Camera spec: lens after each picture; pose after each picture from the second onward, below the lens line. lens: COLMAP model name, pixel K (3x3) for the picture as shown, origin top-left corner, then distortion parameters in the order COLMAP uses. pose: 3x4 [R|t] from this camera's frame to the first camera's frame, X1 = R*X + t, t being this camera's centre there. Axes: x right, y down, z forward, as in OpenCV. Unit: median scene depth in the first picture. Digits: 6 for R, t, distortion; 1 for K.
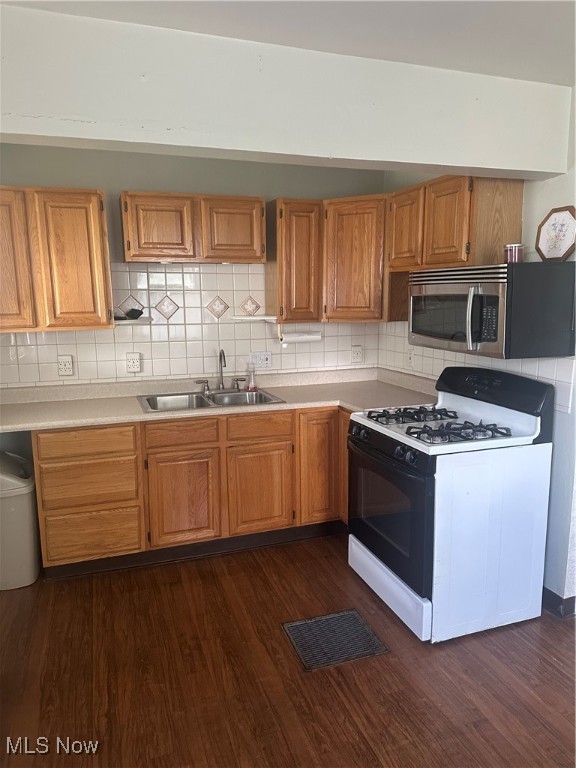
lens RADIAL K [[543.8, 0, 287.5], [0, 543.8, 385.6], [0, 0, 1]] dist [-0.011504, -0.009161]
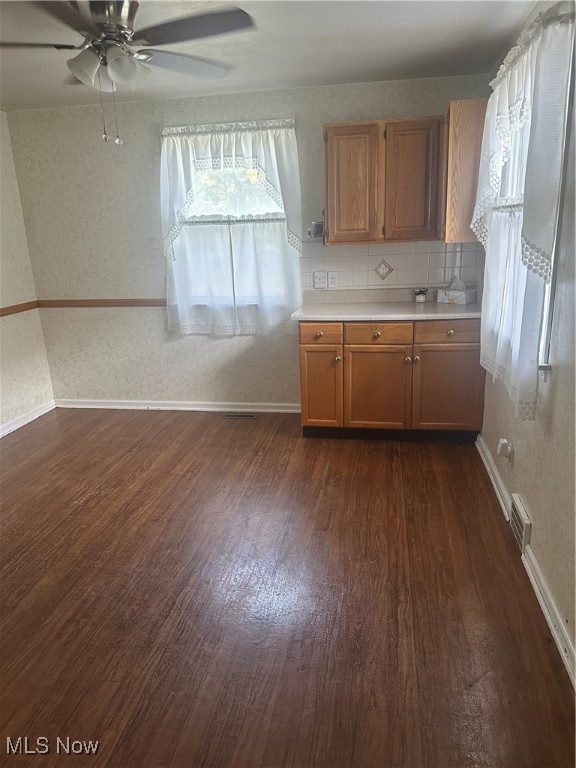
lens RADIAL K [[543.8, 0, 288.2], [0, 543.8, 383.9], [0, 0, 1]] dist [-0.011504, -0.009161]
pose [[-0.874808, -0.084069, 0.477119, -0.662497], [0.136577, 0.902090, 0.409366, -0.286227], [-0.464820, 0.423280, -0.777674, 1.875739]]
